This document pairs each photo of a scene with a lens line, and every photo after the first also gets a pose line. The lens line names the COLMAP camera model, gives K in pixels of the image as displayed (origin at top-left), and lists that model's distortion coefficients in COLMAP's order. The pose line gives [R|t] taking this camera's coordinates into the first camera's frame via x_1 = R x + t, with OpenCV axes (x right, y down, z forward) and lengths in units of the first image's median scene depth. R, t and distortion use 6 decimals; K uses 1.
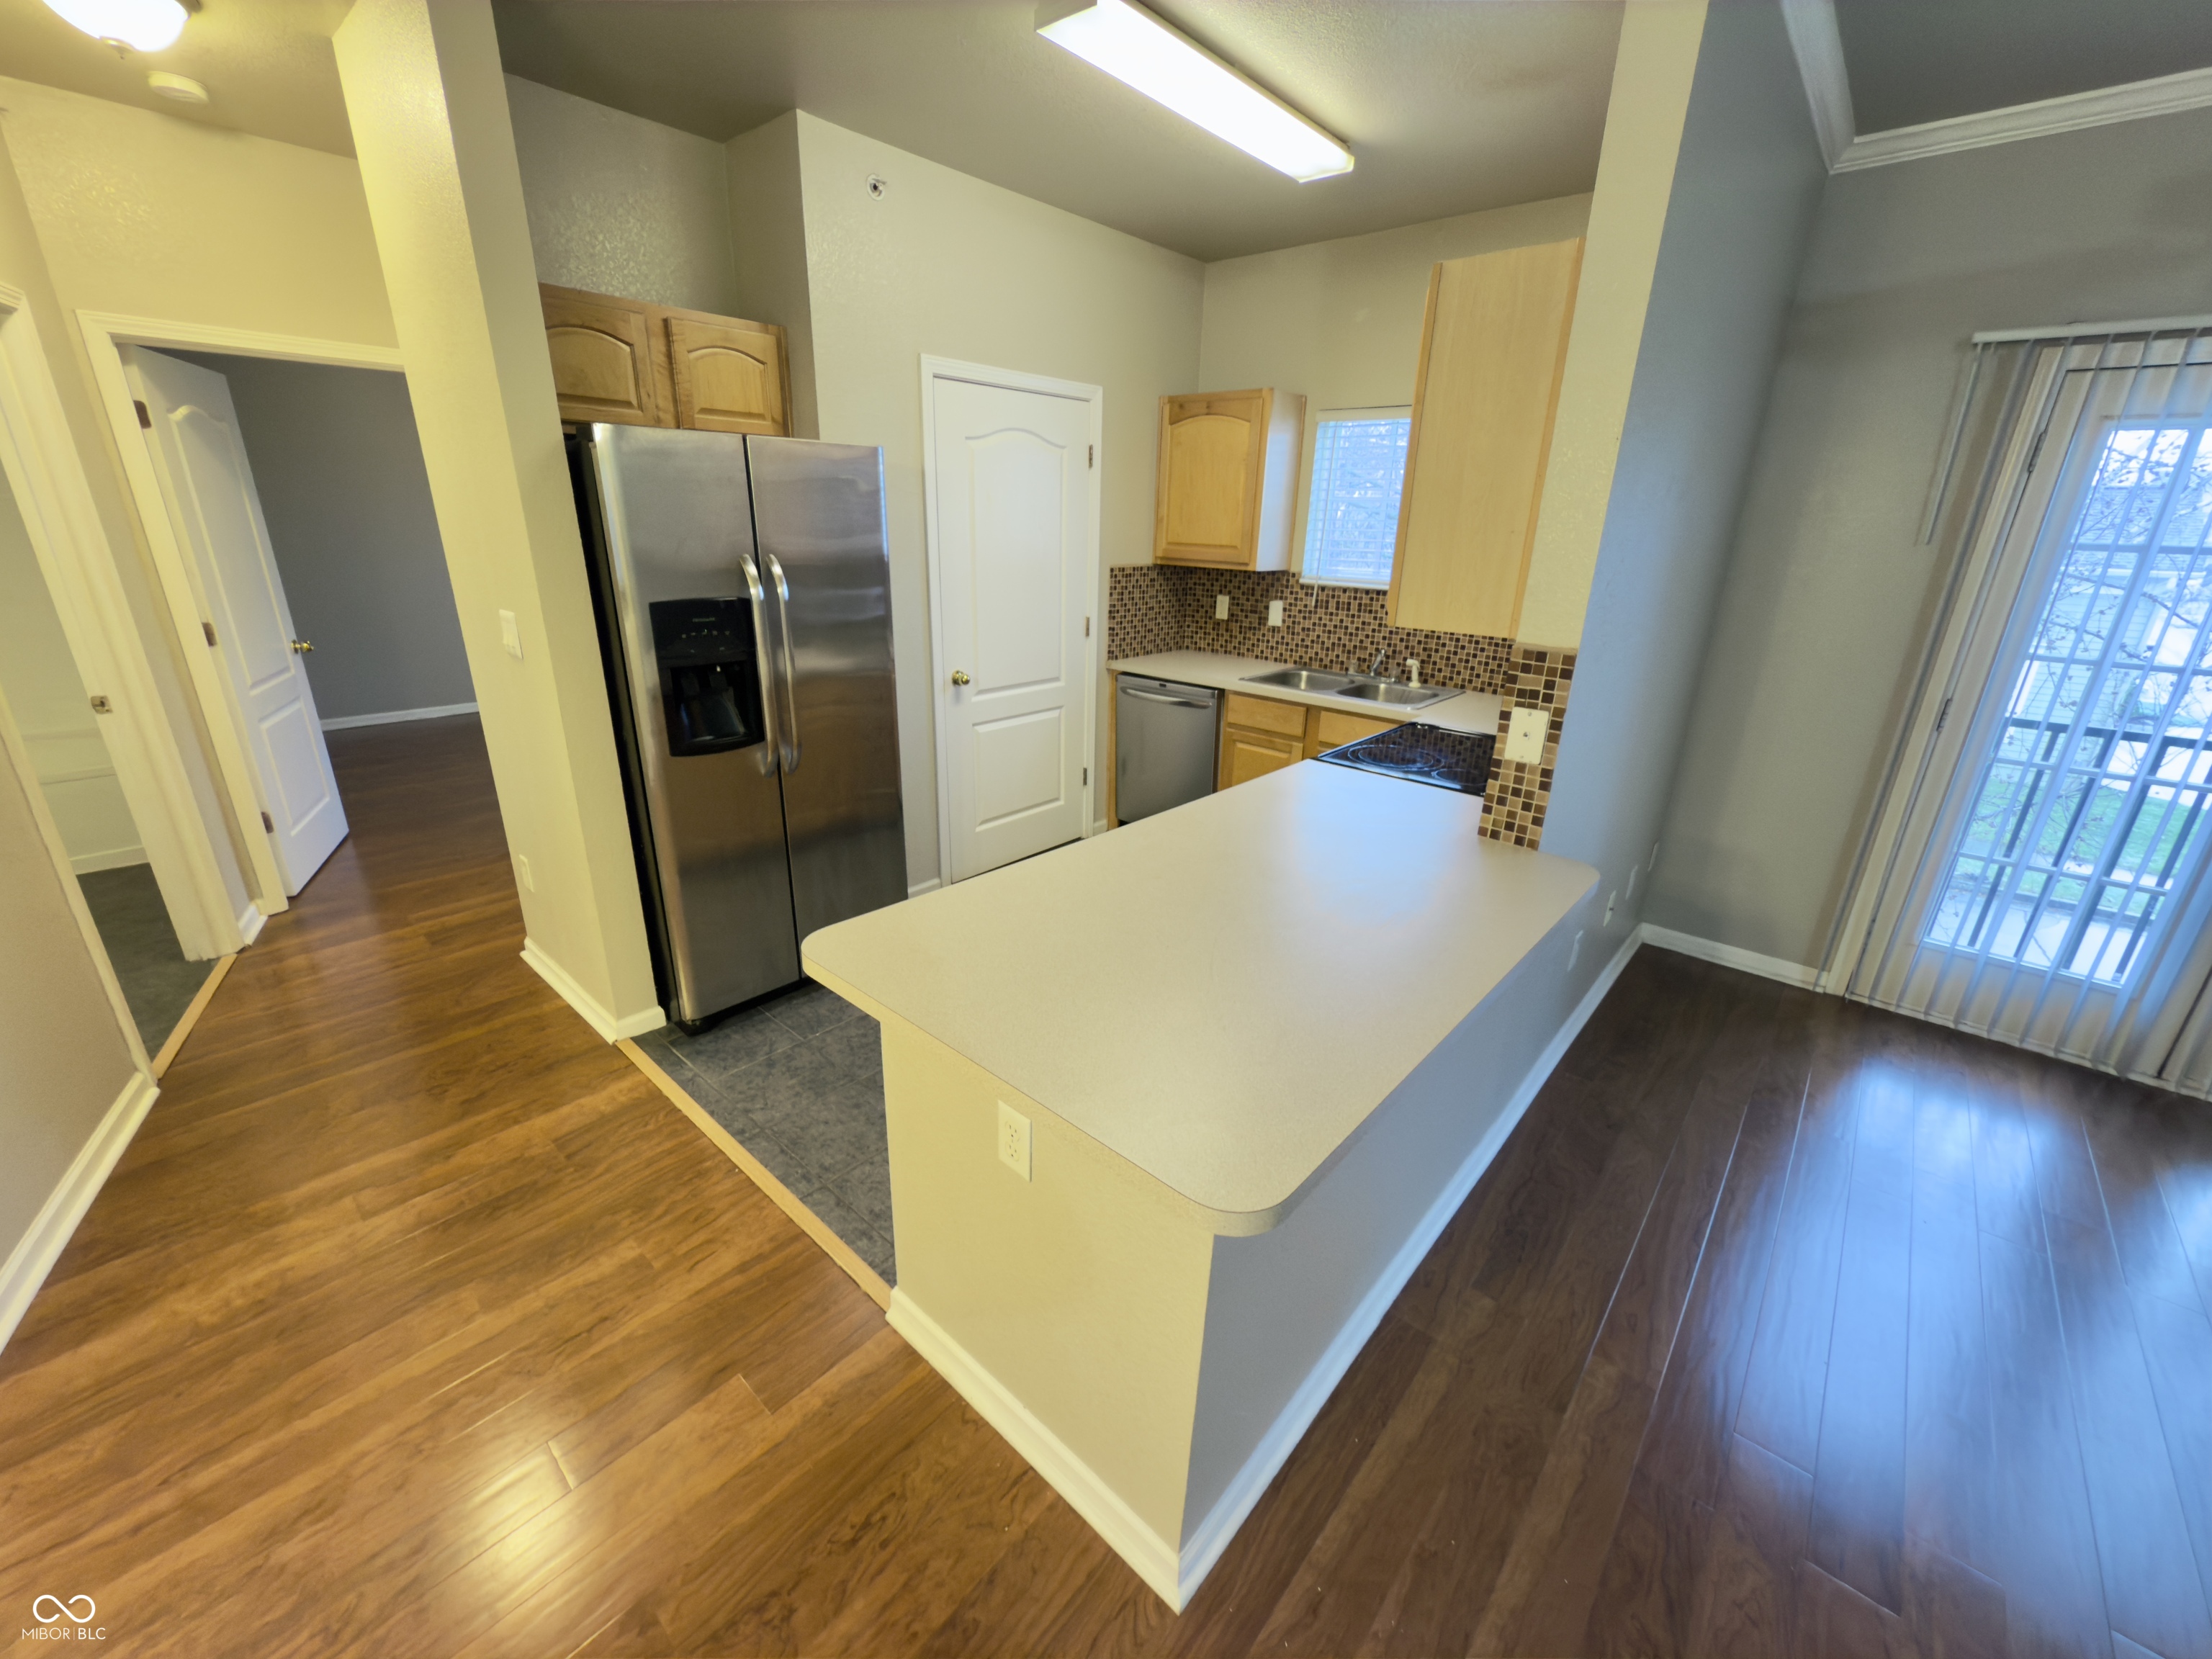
lens RADIAL K [[879.5, 0, 1106.4], [0, 879.5, 825.7], [0, 0, 1]] dist [-0.001560, 0.000164]
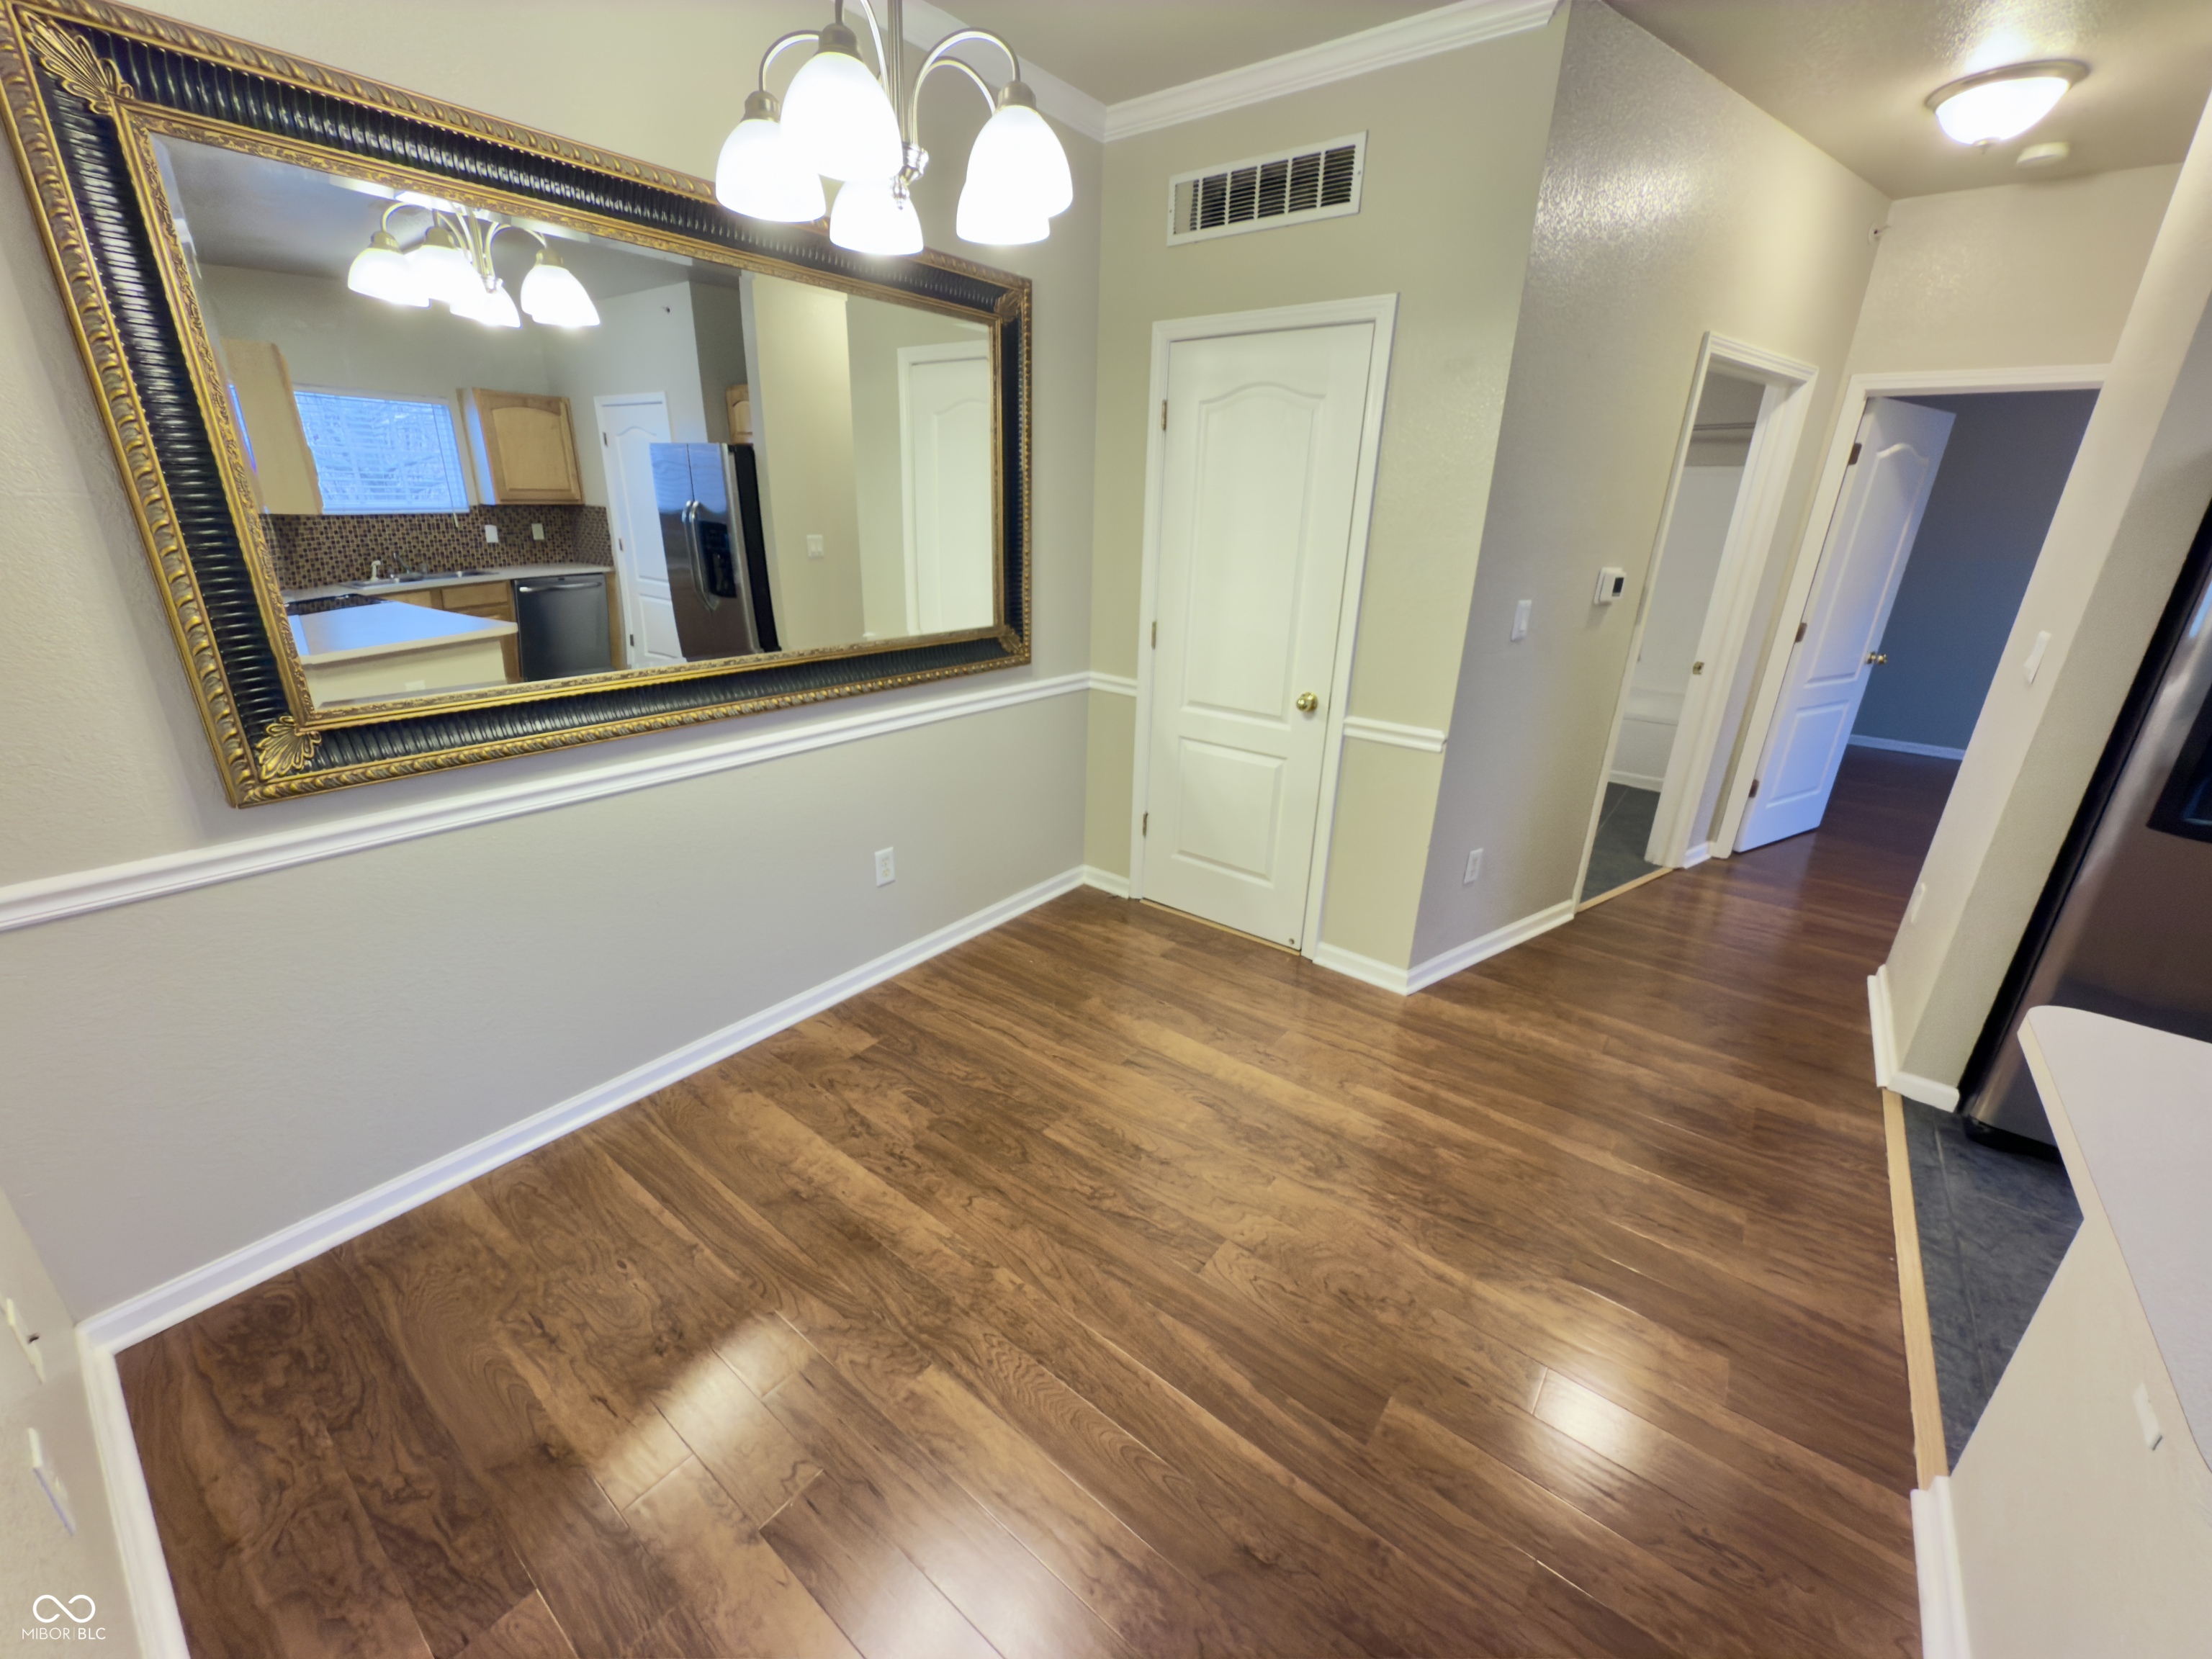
lens RADIAL K [[881.0, 0, 1107.5], [0, 881.0, 826.5], [0, 0, 1]] dist [-0.000337, 0.000149]
pose [[0.066487, 0.320956, -0.944758, 0.177629], [-0.362465, 0.889937, 0.276824, 0.036636], [0.929623, 0.324036, 0.175504, -0.022343]]
